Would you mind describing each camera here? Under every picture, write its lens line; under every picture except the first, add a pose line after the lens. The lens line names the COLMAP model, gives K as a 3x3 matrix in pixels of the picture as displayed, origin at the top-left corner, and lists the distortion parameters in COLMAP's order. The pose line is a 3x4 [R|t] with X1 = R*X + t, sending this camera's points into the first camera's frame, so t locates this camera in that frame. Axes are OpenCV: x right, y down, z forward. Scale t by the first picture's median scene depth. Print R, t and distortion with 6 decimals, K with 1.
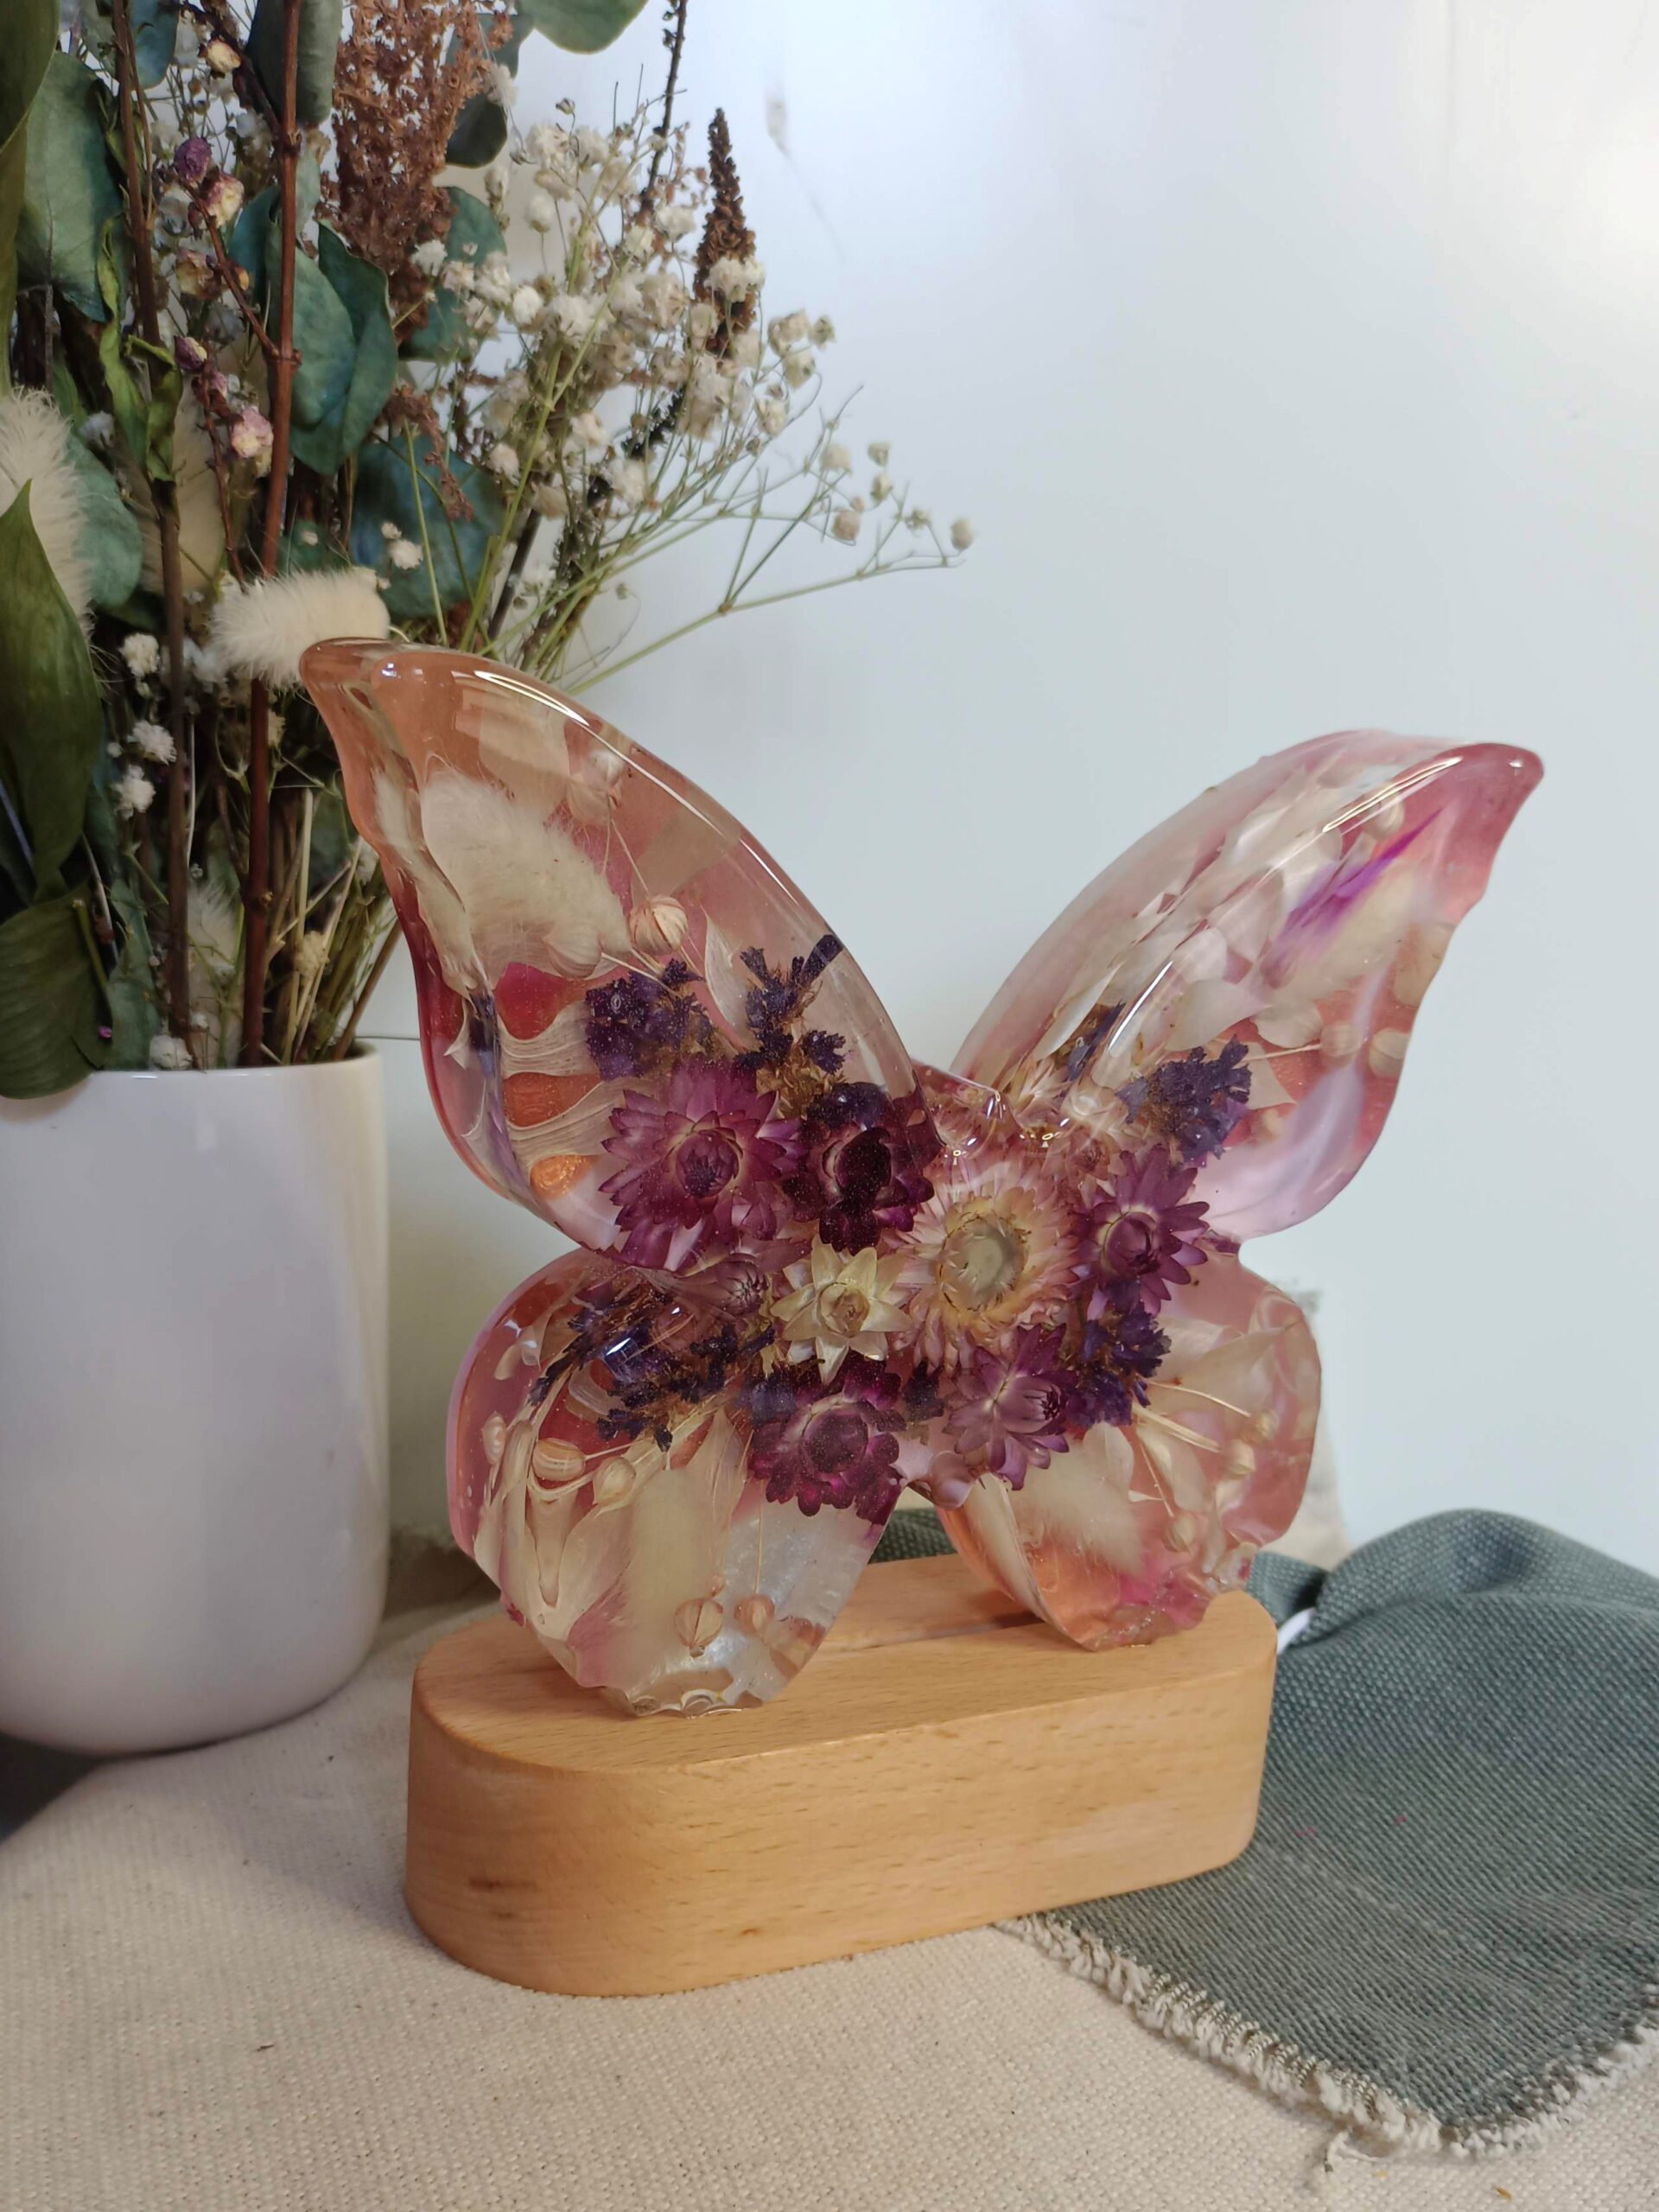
lens RADIAL K [[1931.5, 0, 890.2], [0, 1931.5, 1136.1], [0, 0, 1]] dist [0.007175, -0.002087]
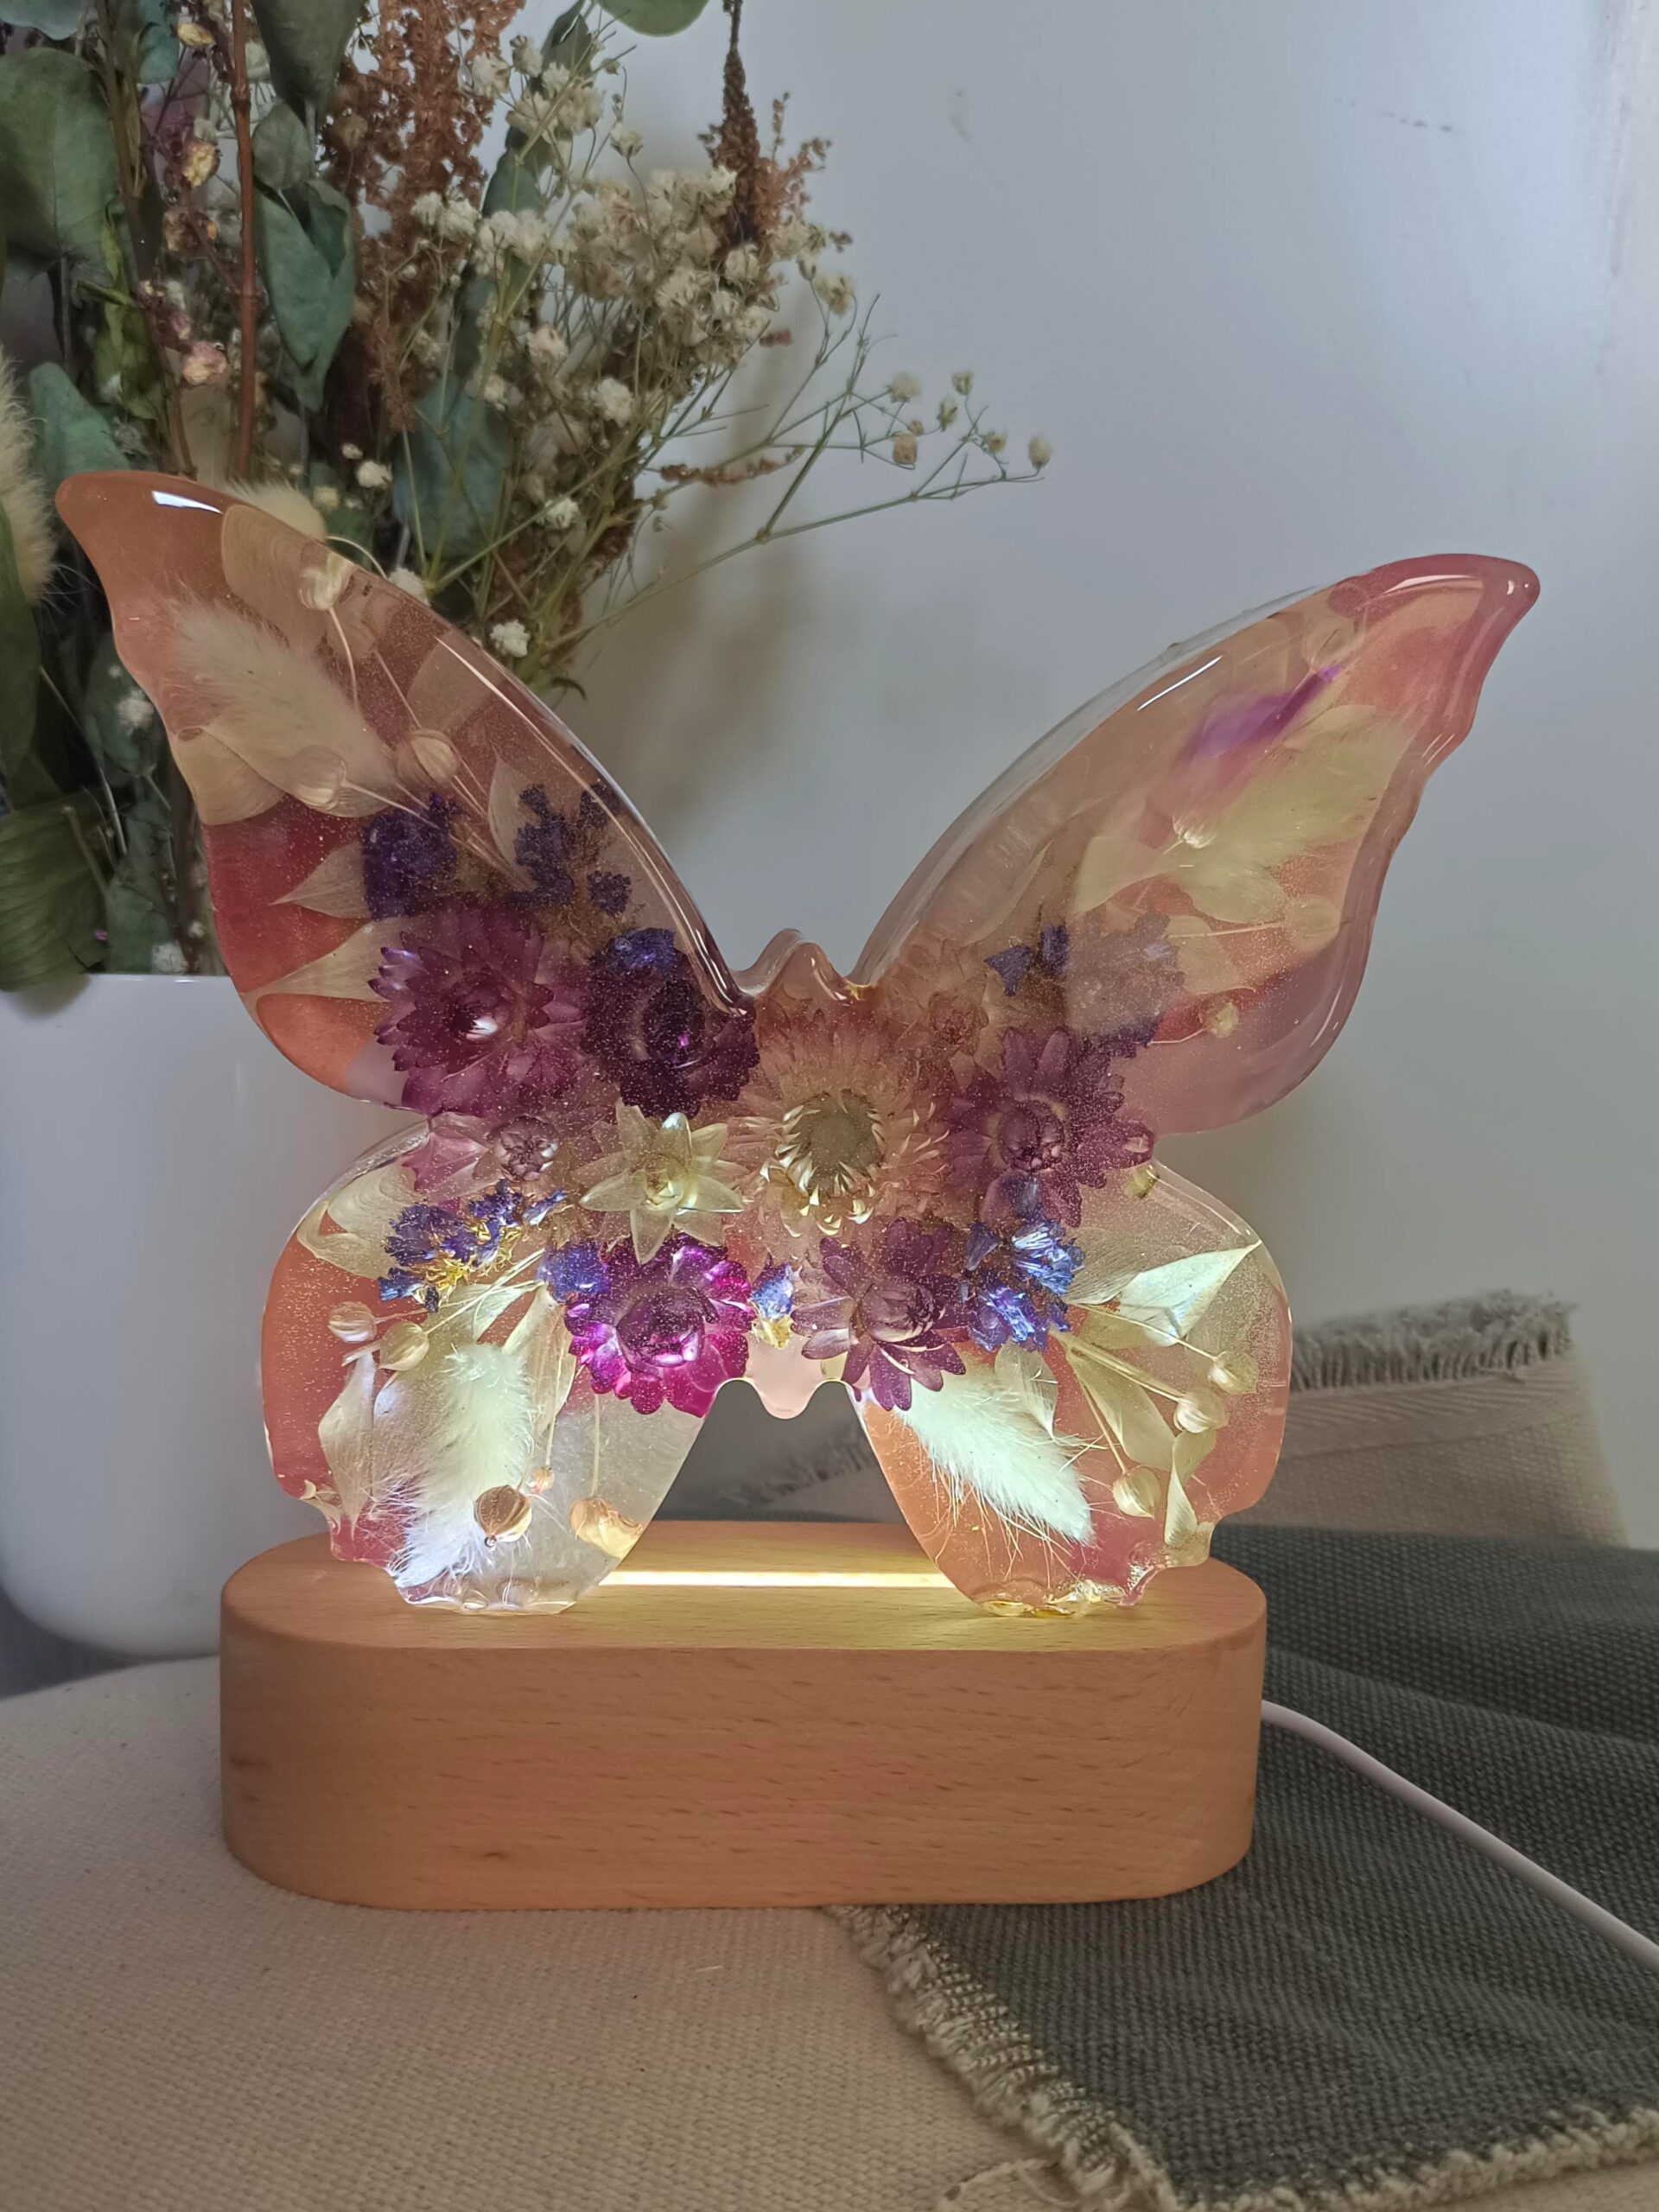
lens RADIAL K [[1932.2, 0, 838.0], [0, 1932.2, 1055.2], [0, 0, 1]] dist [-0.010547, 0.014922]
pose [[0.949627, -0.007370, -0.313295, 0.325998], [-0.025709, 0.994521, -0.101323, 0.113090], [0.312326, 0.104273, 0.944235, 0.141328]]
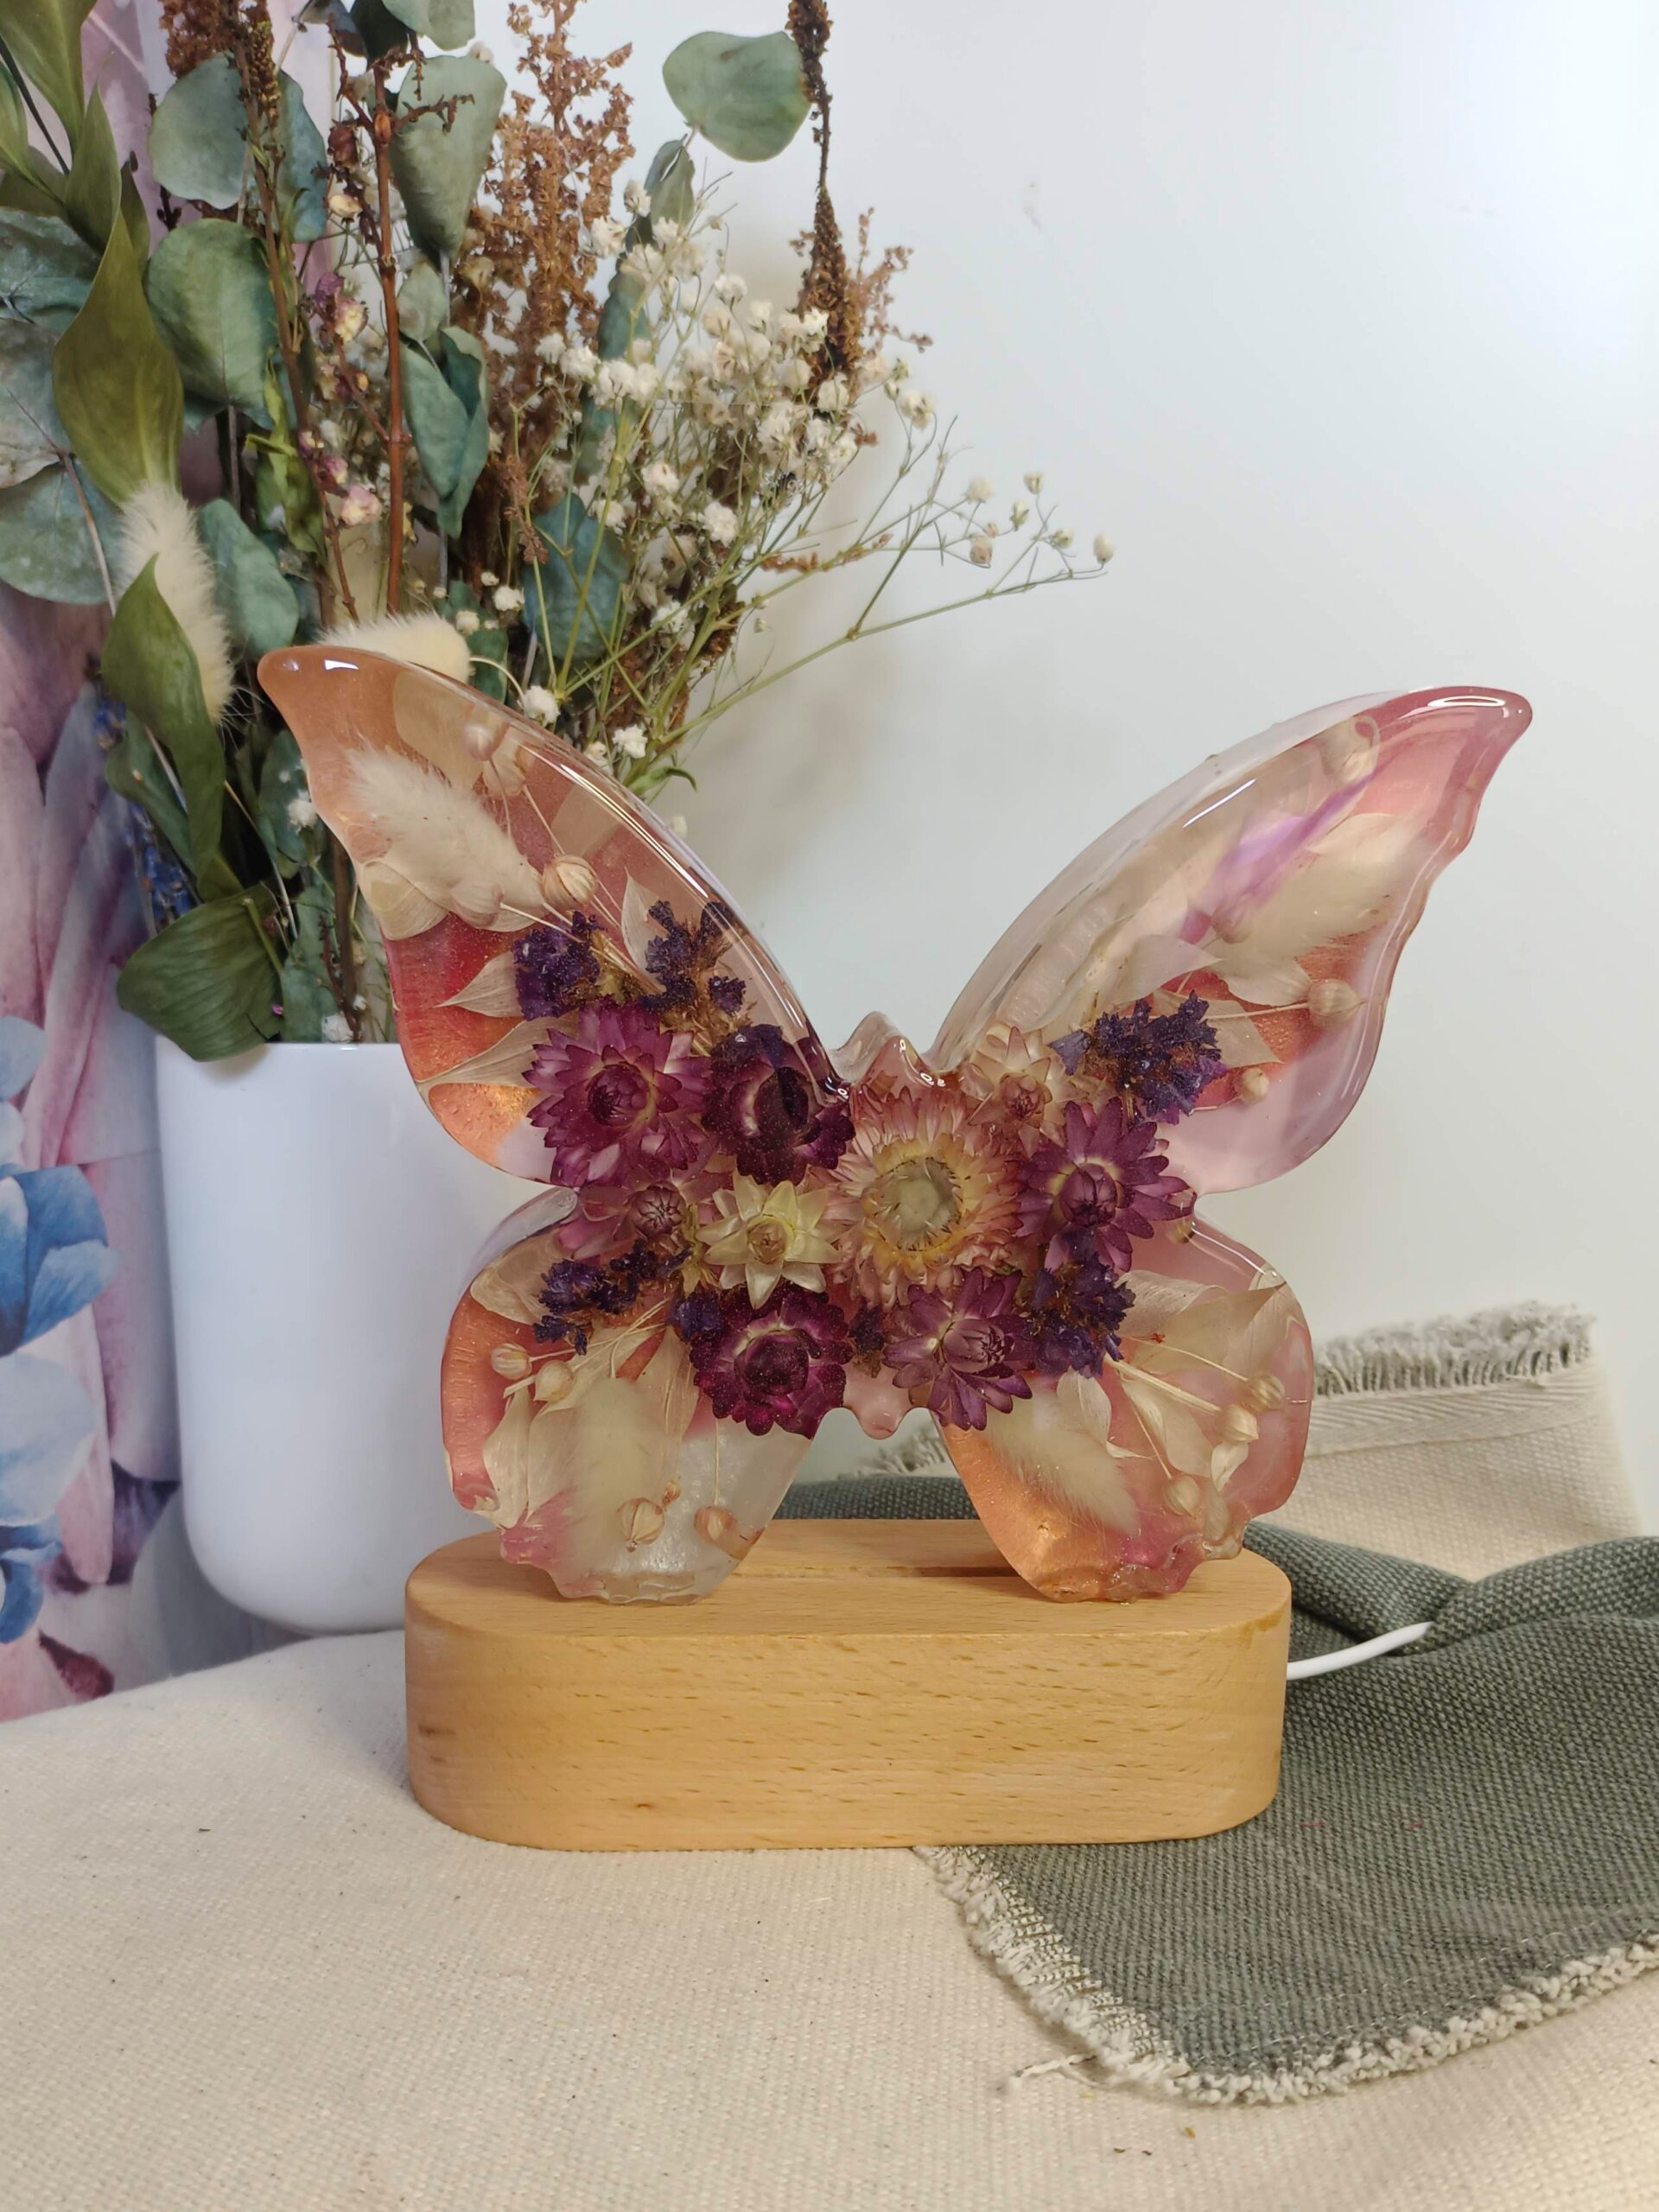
lens RADIAL K [[1895.5, 0, 869.0], [0, 1895.5, 1106.2], [0, 0, 1]] dist [0.015648, 0.002963]
pose [[0.939973, 0.001330, -0.341246, 0.366903], [-0.023055, 0.997955, -0.059617, 0.072873], [0.340469, 0.063906, 0.938081, 0.018521]]
